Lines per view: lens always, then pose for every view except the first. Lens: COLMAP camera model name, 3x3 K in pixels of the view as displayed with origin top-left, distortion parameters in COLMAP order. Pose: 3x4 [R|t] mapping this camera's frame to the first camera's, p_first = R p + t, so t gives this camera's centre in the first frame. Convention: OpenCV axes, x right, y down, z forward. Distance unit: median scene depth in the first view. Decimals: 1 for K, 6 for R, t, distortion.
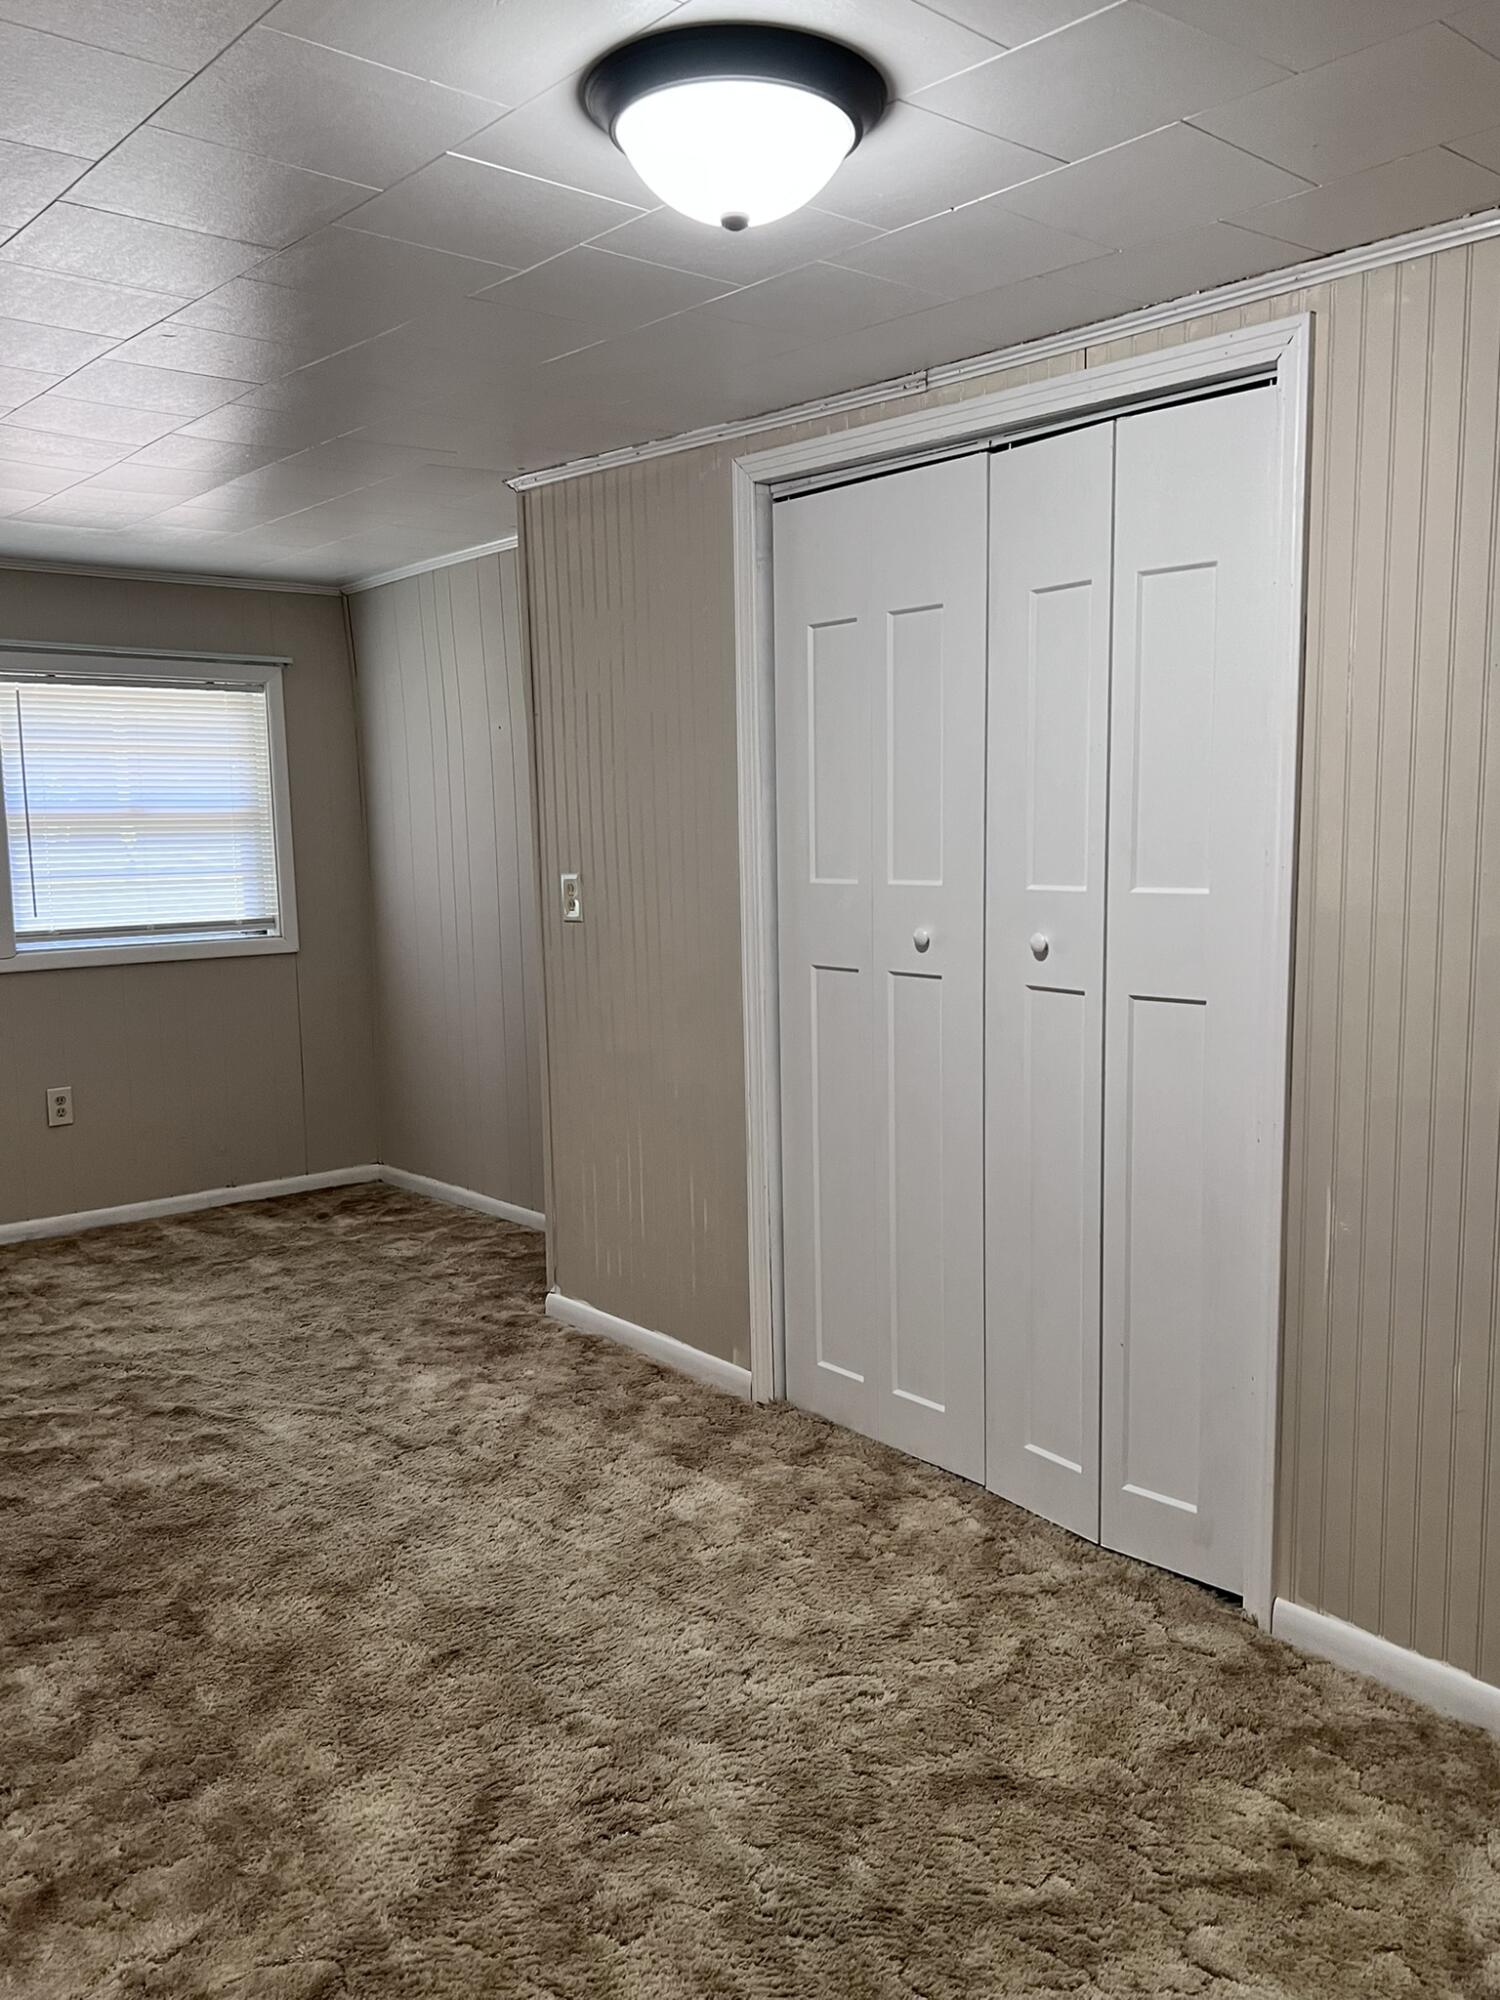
lens RADIAL K [[1593.4, 0, 744.6], [0, 1593.4, 1025.5], [0, 0, 1]] dist [0.058463, -0.042053]
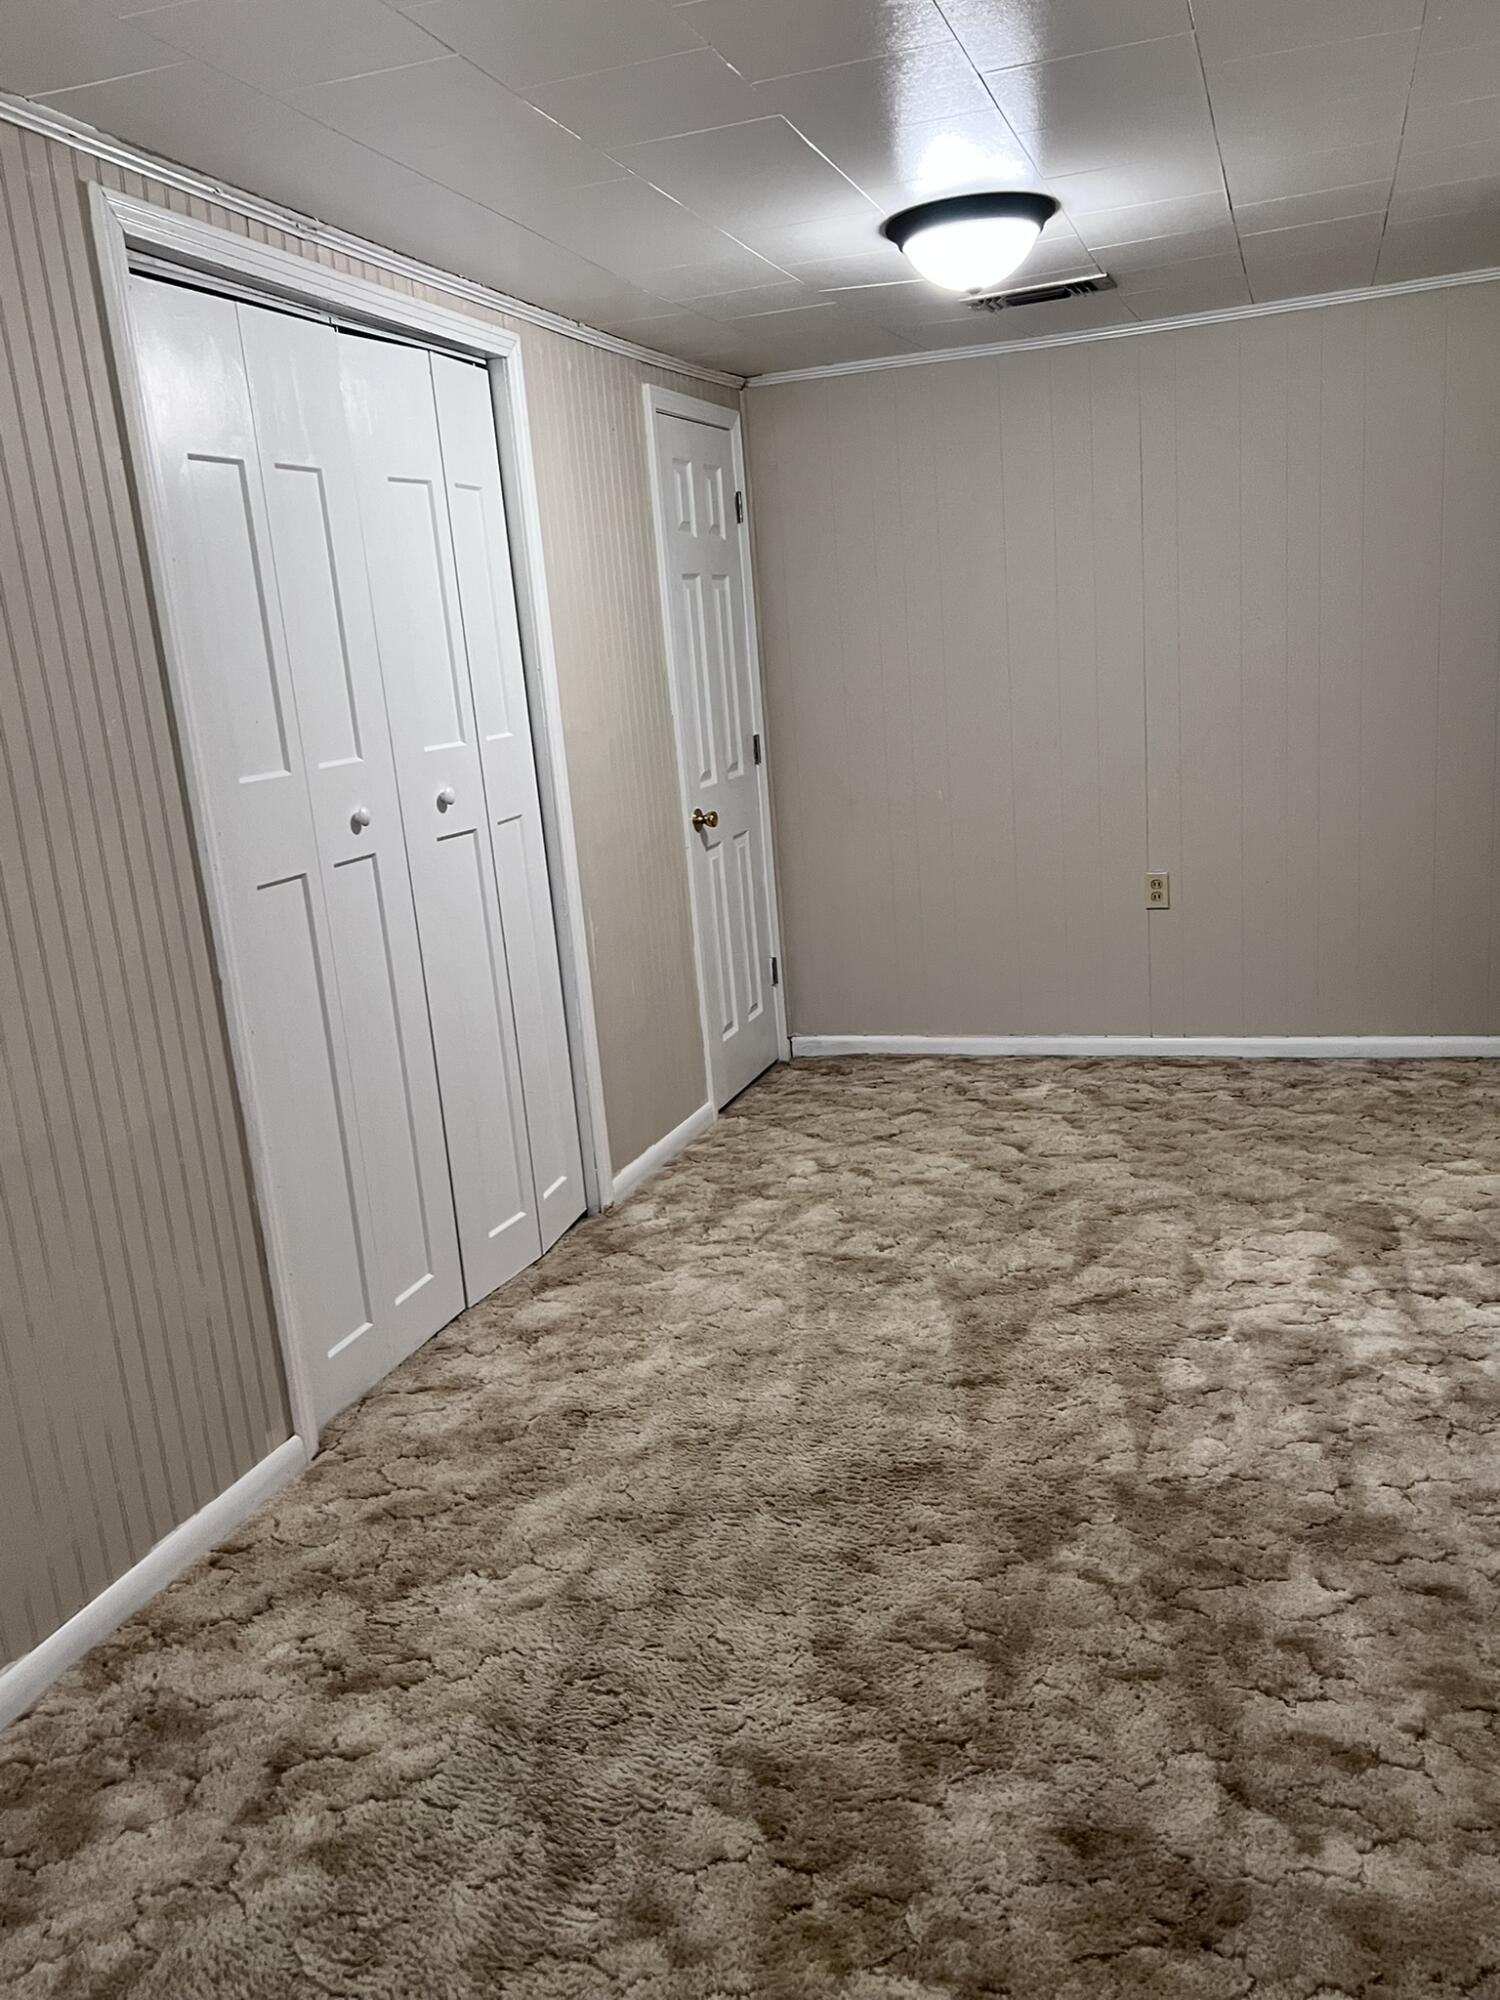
lens RADIAL K [[1593.4, 0, 744.6], [0, 1593.4, 1025.5], [0, 0, 1]] dist [0.058463, -0.042053]
pose [[-0.513018, -0.136739, 0.847417, -0.866345], [0.210087, 0.937204, 0.278412, -0.160453], [-0.832272, 0.320861, -0.452075, 1.309590]]
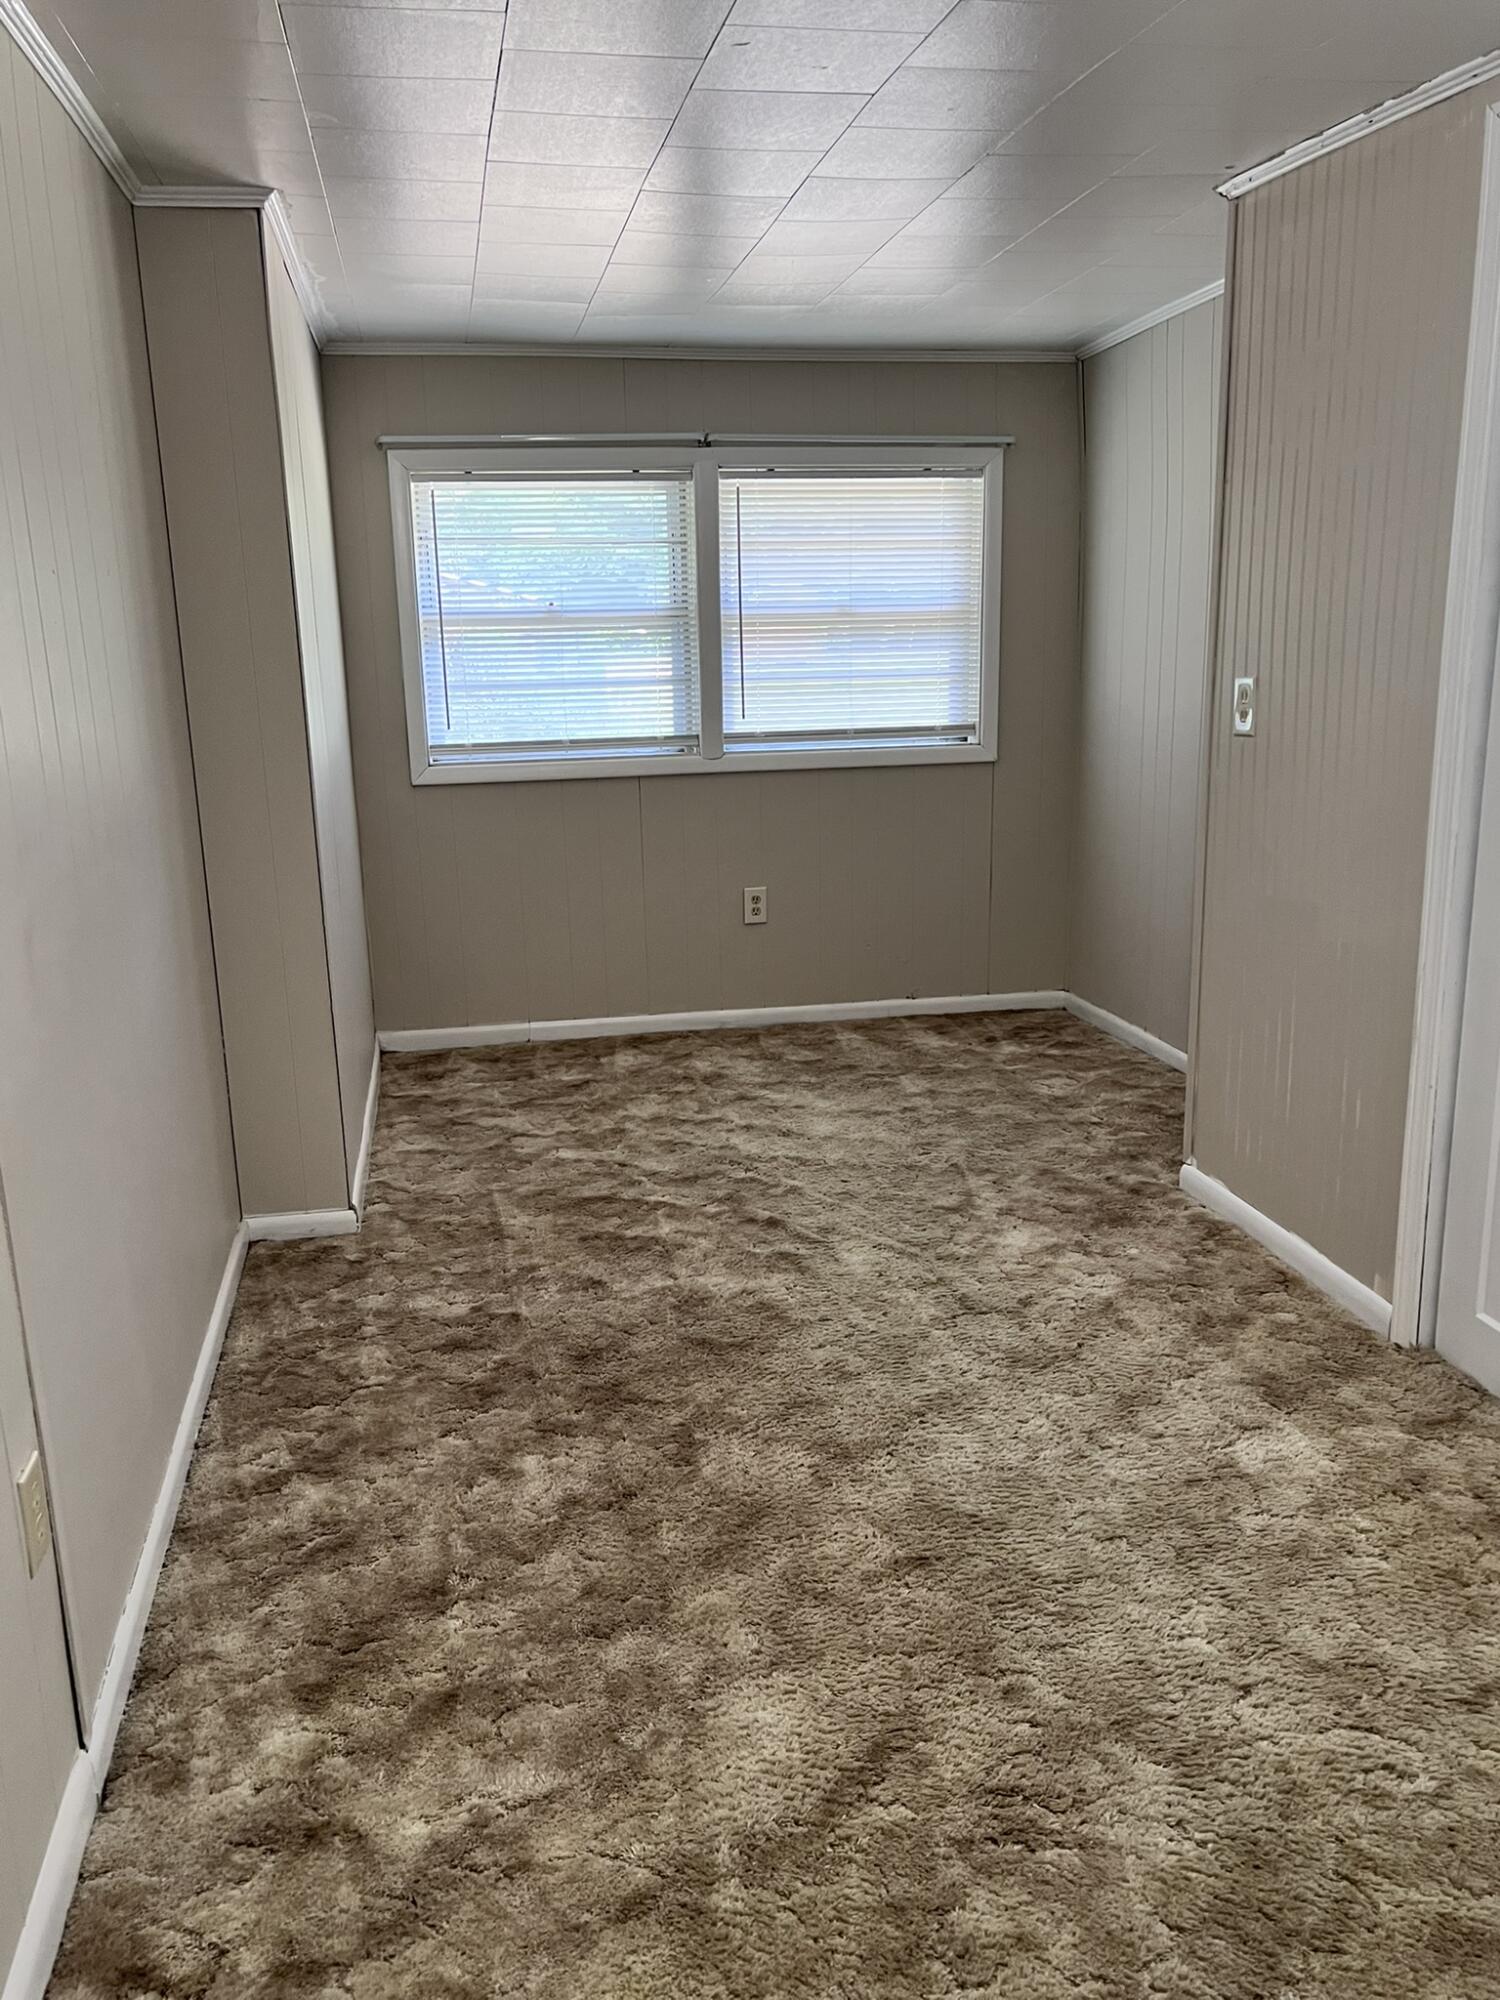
lens RADIAL K [[1593.4, 0, 744.6], [0, 1593.4, 1025.5], [0, 0, 1]] dist [0.058463, -0.042053]
pose [[0.875073, 0.121303, -0.468544, 0.097940], [-0.064444, 0.988665, 0.135602, -0.017624], [0.479682, -0.088467, 0.872971, 0.161366]]
